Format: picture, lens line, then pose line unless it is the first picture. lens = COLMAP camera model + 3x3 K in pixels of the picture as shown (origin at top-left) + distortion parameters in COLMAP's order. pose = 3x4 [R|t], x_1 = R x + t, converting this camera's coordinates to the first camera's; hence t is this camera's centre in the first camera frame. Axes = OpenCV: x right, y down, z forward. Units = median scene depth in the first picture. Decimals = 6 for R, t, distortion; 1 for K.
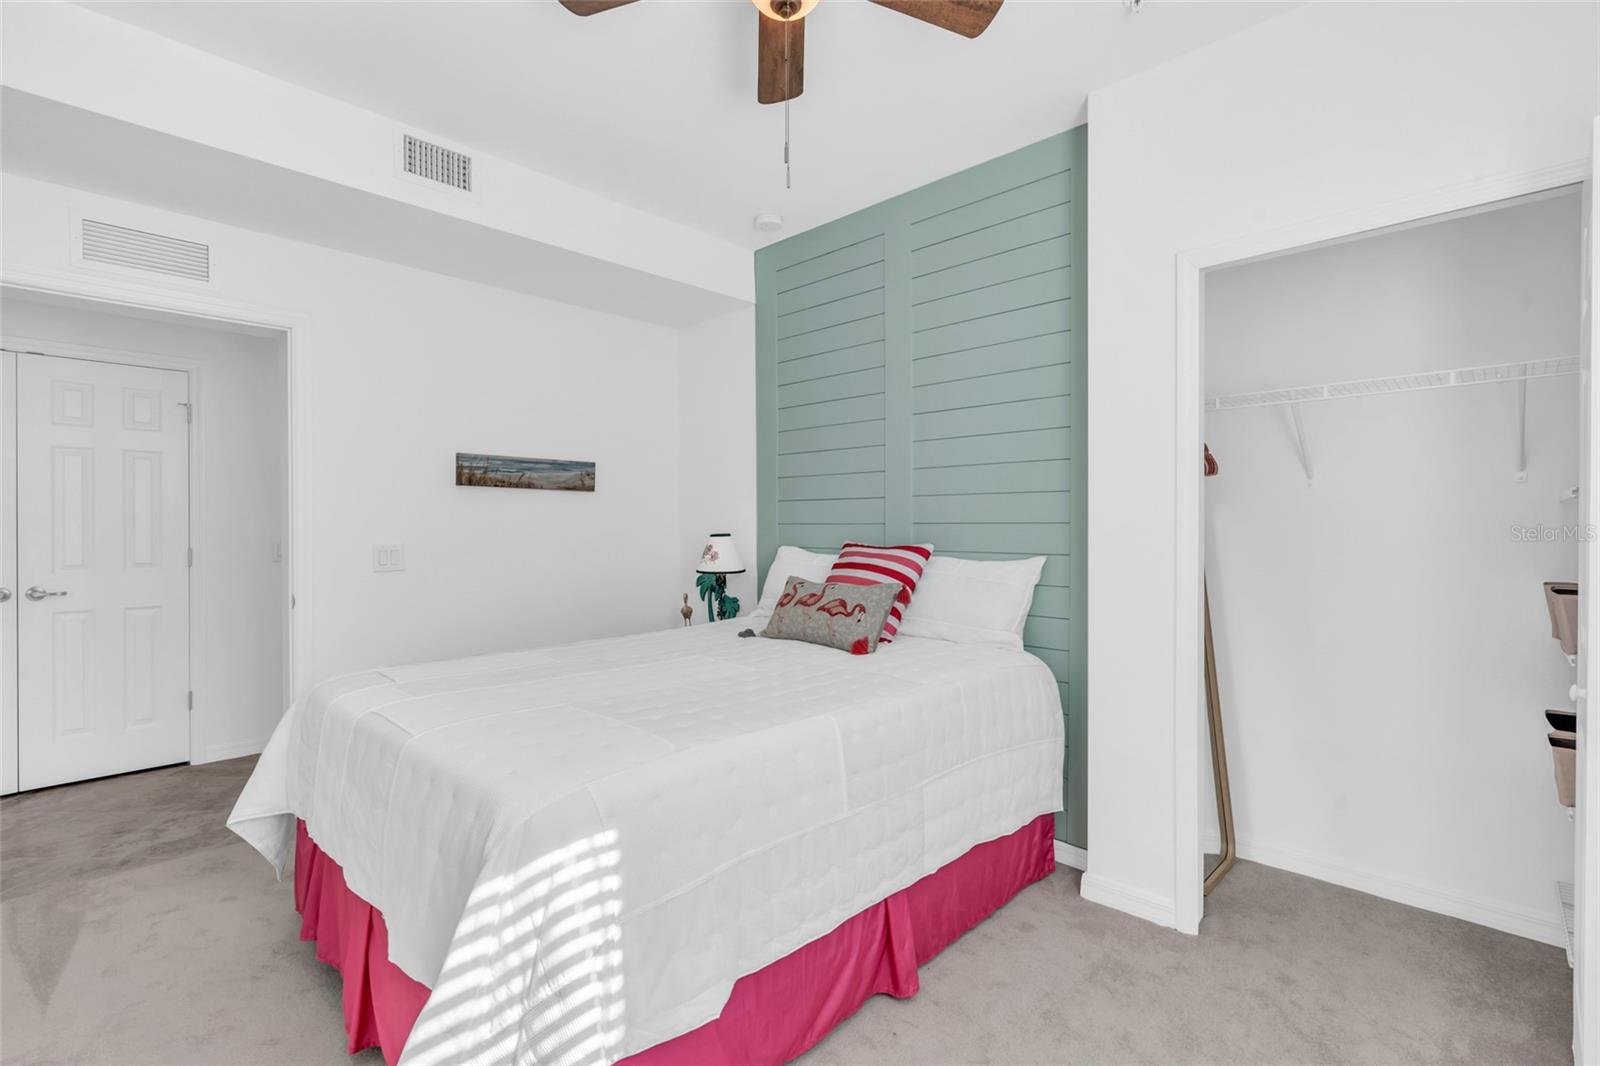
lens RADIAL K [[730.0, 0, 800.0], [0, 730.0, 533.0], [0, 0, 1]] dist [0.000655, 0.000337]
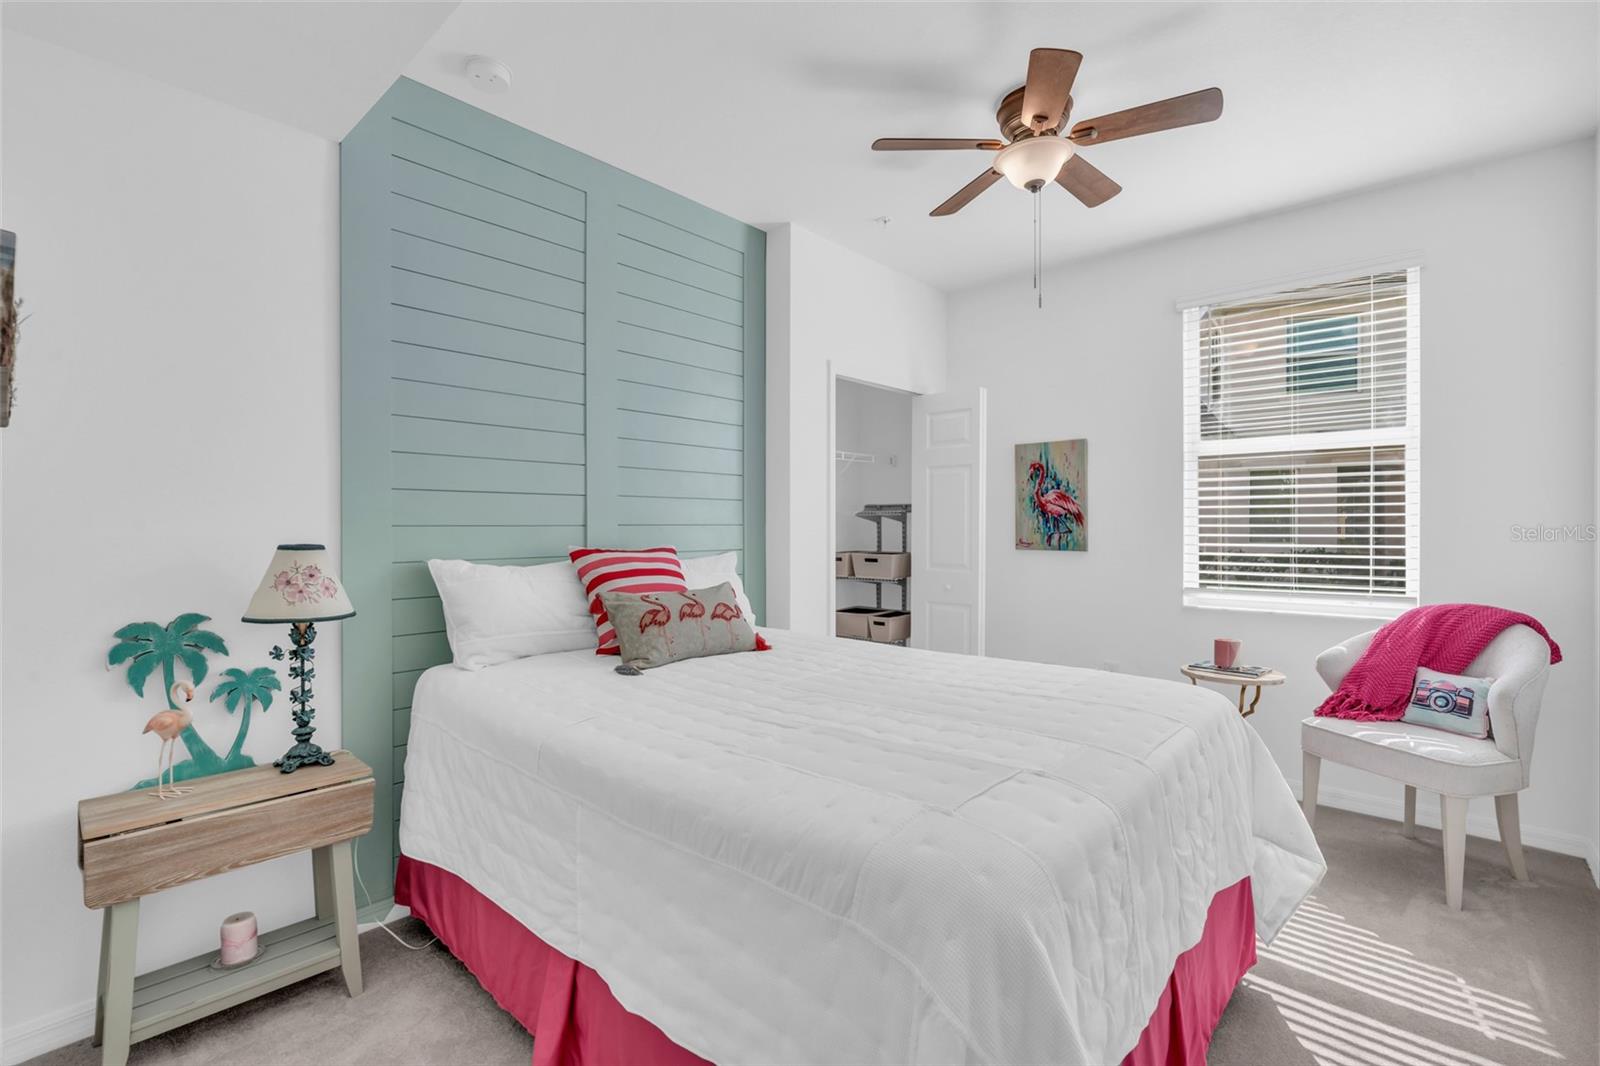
lens RADIAL K [[731.0, 0, 807.2], [0, 731.0, 528.8], [0, 0, 1]] dist [0.001031, 0.000237]
pose [[-0.037343, -0.002001, 0.999300, -0.944076], [0.006455, 0.999977, 0.002244, -0.011309], [-0.999282, 0.006534, -0.037329, 0.947518]]
